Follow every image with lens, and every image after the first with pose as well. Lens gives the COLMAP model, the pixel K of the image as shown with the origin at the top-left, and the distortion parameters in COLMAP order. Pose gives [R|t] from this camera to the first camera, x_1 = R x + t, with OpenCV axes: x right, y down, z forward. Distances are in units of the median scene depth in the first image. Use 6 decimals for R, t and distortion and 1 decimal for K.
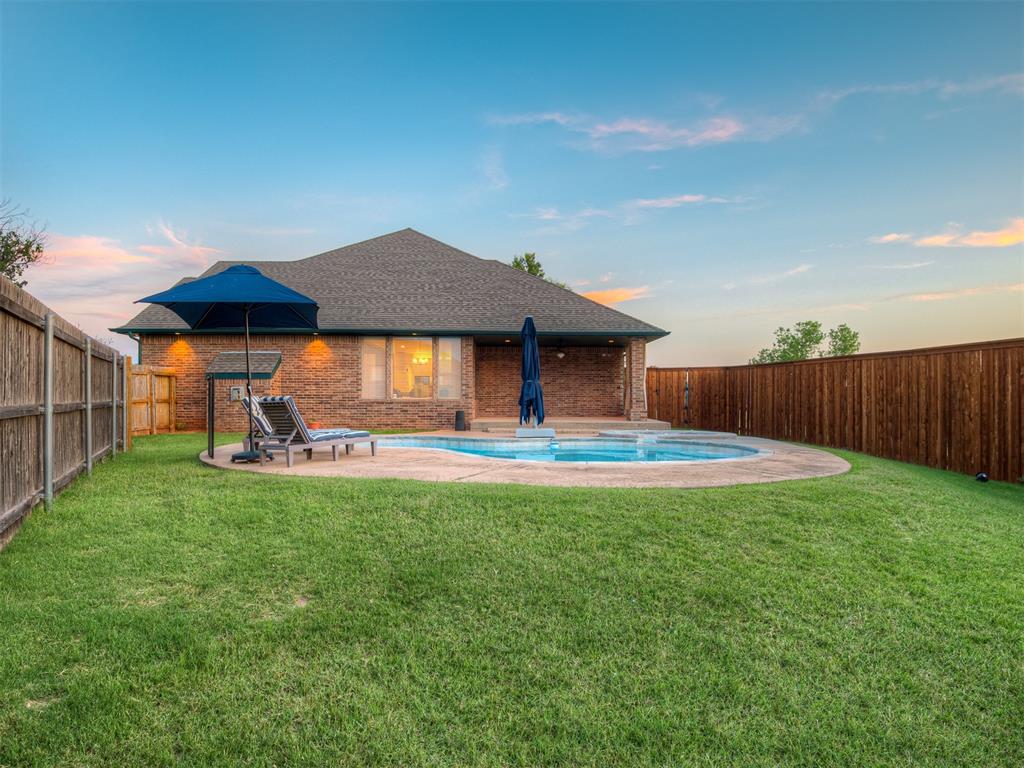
lens RADIAL K [[521.8, 0, 517.6], [0, 521.8, 397.1], [0, 0, 1]] dist [-0.029208, -0.000065]
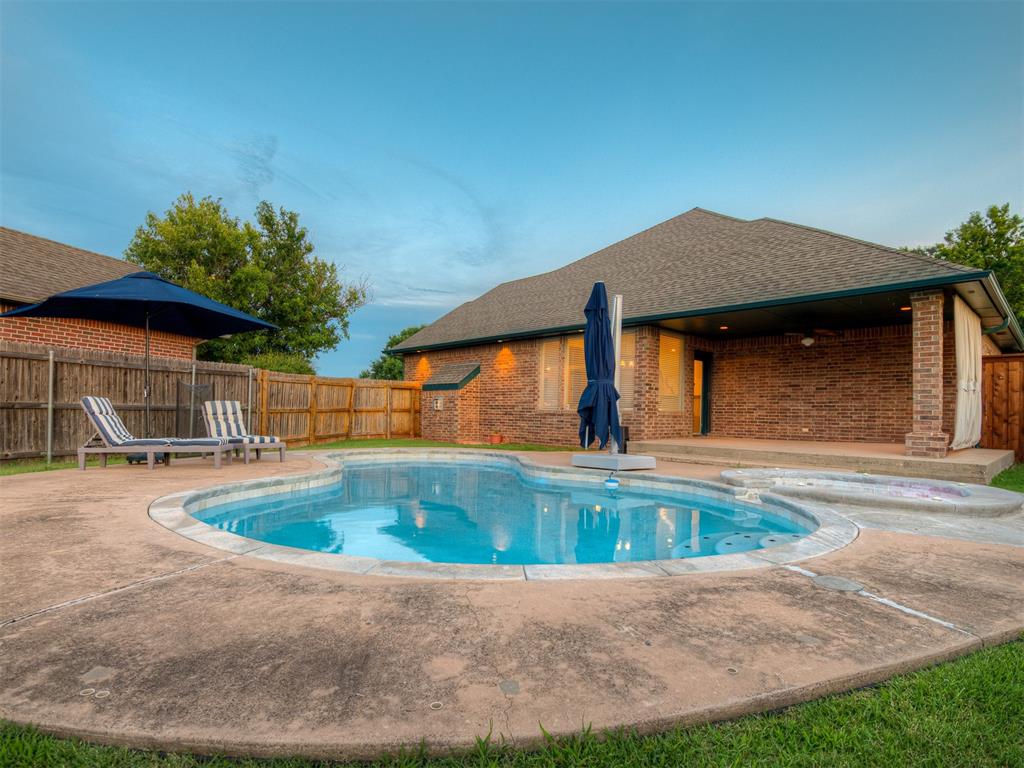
lens RADIAL K [[521.8, 0, 517.6], [0, 521.8, 397.1], [0, 0, 1]] dist [-0.029208, -0.000065]
pose [[0.676232, -0.012336, -0.736586, 0.365545], [-0.012940, 0.999507, -0.028619, 0.008374], [0.736575, 0.028885, 0.675738, 0.414248]]
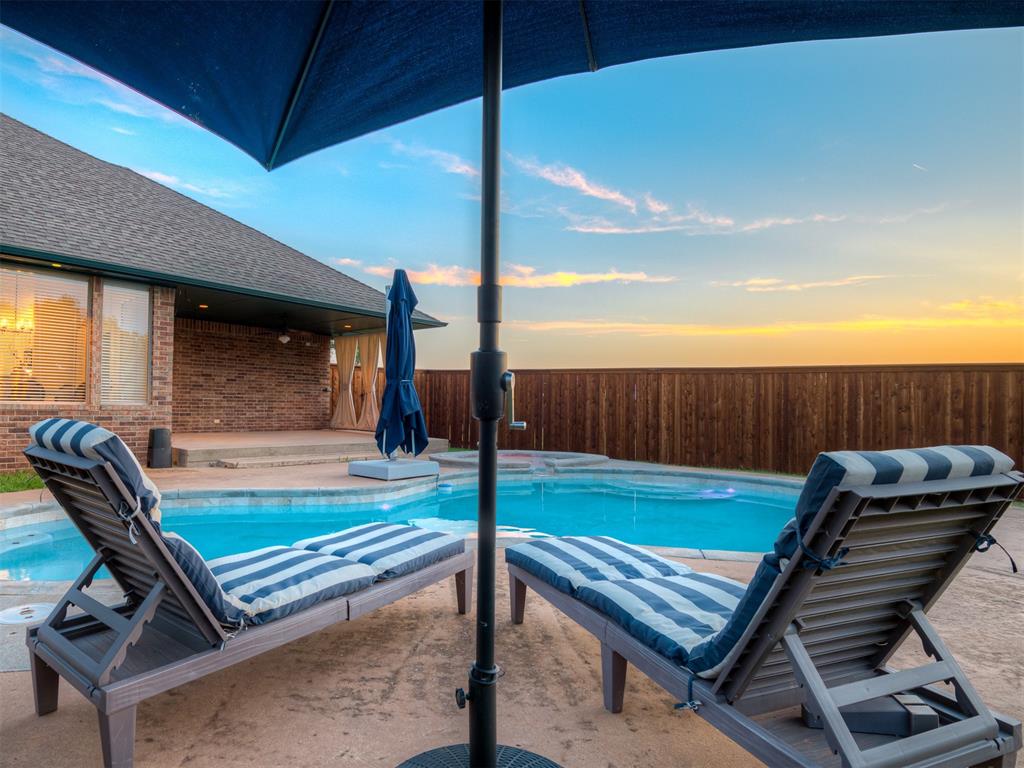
lens RADIAL K [[556.8, 0, 447.6], [0, 556.8, 379.9], [0, 0, 1]] dist [0.000232, -0.000456]
pose [[0.708749, 0.044216, 0.704074, -0.320557], [-0.021274, 0.998920, -0.041317, -0.005532], [-0.705140, 0.014305, 0.708924, 0.440509]]
